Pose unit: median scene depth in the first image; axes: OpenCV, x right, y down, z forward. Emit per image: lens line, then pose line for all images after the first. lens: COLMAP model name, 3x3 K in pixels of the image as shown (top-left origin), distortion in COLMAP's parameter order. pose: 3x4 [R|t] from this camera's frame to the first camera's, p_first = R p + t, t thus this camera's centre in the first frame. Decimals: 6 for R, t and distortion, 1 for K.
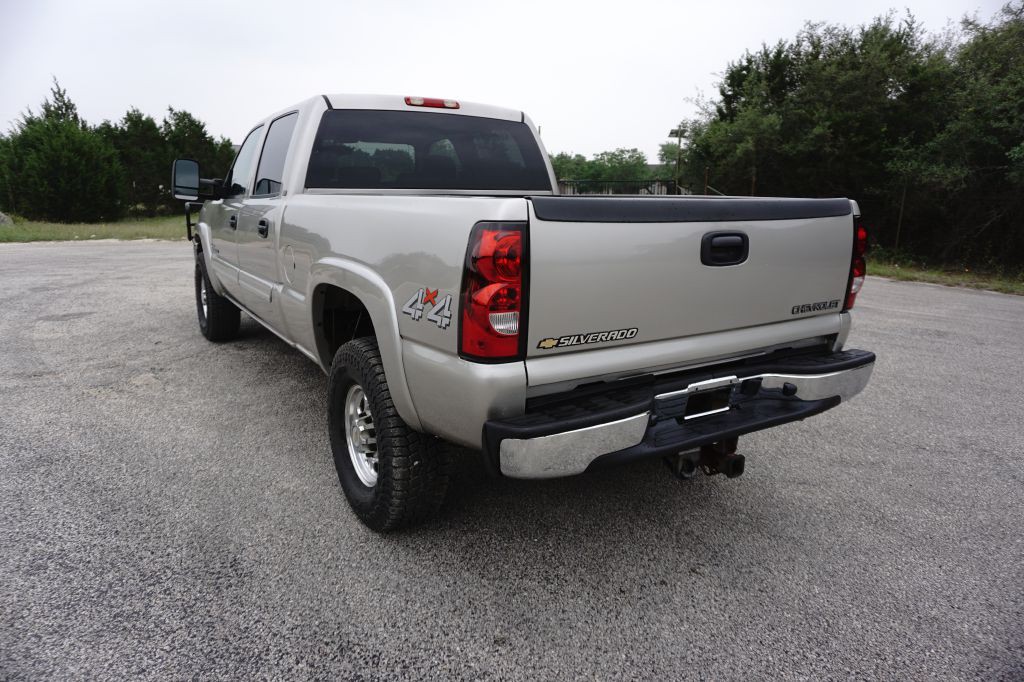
lens RADIAL K [[683.3, 0, 509.7], [0, 683.3, 302.7], [0, 0, 1]] dist [-0.020118, 0.001652]
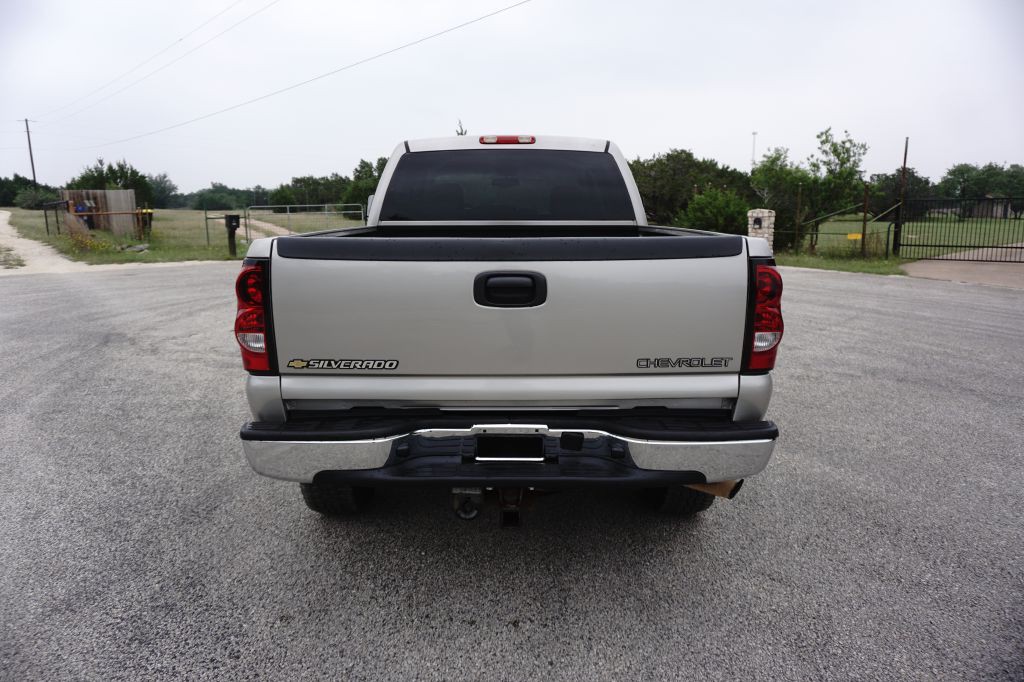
lens RADIAL K [[683.3, 0, 509.7], [0, 683.3, 302.7], [0, 0, 1]] dist [-0.020118, 0.001652]
pose [[0.849834, 0.060690, -0.523545, 0.798150], [-0.075570, 0.997115, -0.007080, -0.051917], [0.521605, 0.045581, 0.851968, 0.172038]]
